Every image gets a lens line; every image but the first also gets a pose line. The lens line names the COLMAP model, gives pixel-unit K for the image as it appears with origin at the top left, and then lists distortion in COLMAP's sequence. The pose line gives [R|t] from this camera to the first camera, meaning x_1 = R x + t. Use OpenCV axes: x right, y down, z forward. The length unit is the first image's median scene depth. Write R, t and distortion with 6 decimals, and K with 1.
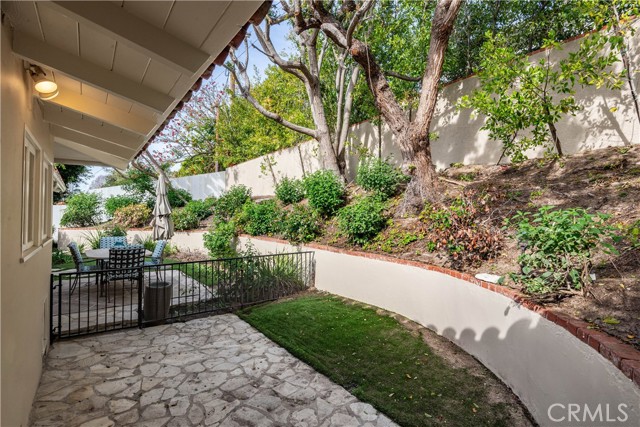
lens RADIAL K [[325.9, 0, 320.9], [0, 325.9, 214.6], [0, 0, 1]] dist [0.002037, -0.003990]
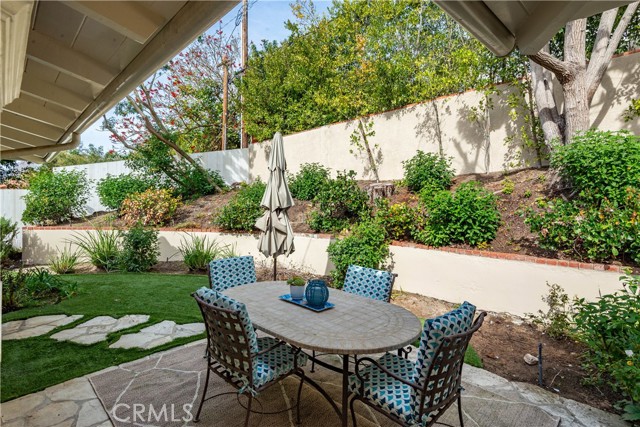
lens RADIAL K [[325.9, 0, 317.7], [0, 325.9, 212.8], [0, 0, 1]] dist [0.002037, -0.003990]
pose [[0.988224, 0.001388, 0.153006, -0.336549], [-0.005160, 0.999692, 0.024255, -0.003060], [-0.152925, -0.024758, 0.987928, 0.301269]]
